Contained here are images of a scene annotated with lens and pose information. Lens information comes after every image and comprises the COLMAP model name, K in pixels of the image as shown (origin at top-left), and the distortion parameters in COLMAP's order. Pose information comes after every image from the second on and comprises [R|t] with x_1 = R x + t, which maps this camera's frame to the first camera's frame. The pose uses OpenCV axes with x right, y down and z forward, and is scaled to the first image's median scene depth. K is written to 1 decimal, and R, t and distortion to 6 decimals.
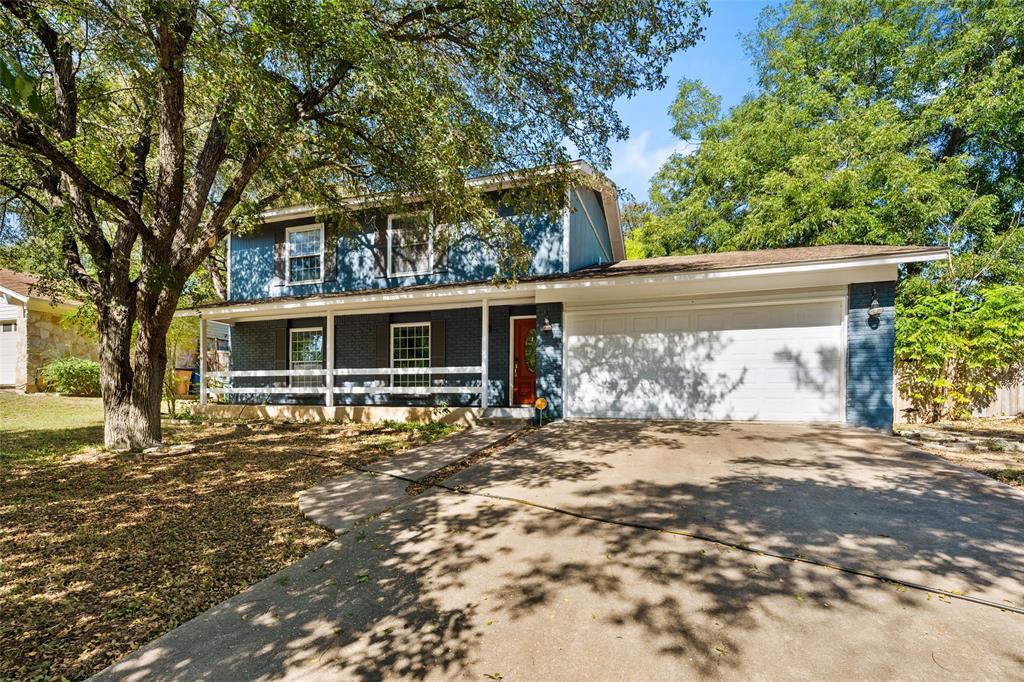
lens RADIAL K [[409.0, 0, 517.6], [0, 409.0, 405.6], [0, 0, 1]] dist [0.000912, -0.000729]
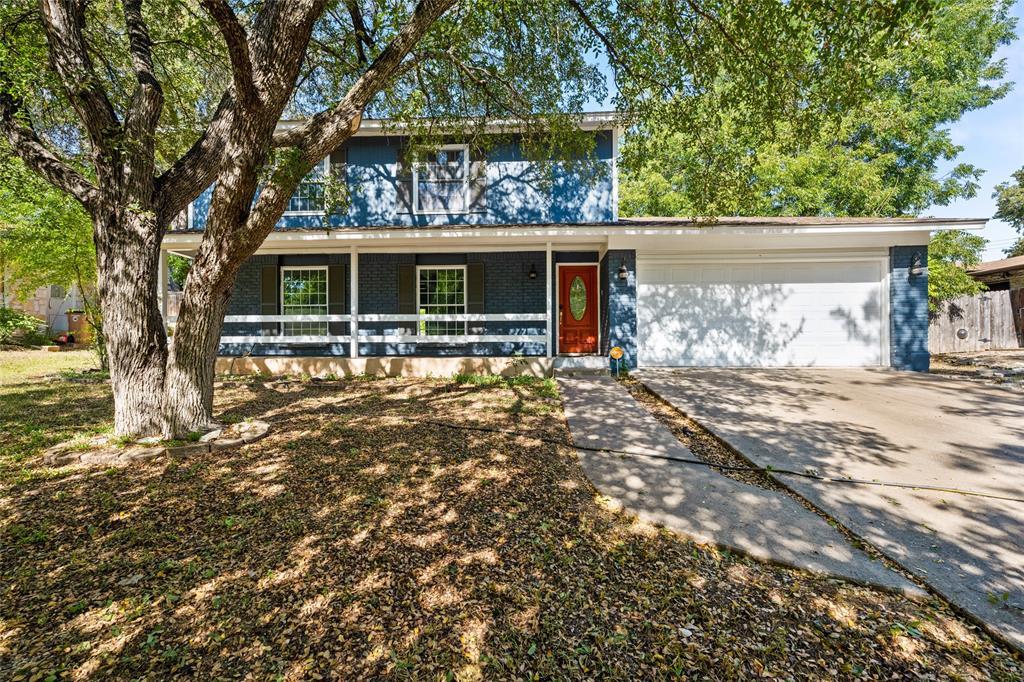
lens RADIAL K [[364.8, 0, 513.7], [0, 364.8, 346.0], [0, 0, 1]] dist [-0.001454, 0.000200]
pose [[0.970428, -0.008470, 0.241242, -0.368491], [0.010917, 0.999902, -0.008807, -0.015751], [-0.241144, 0.011180, 0.970425, 0.207867]]
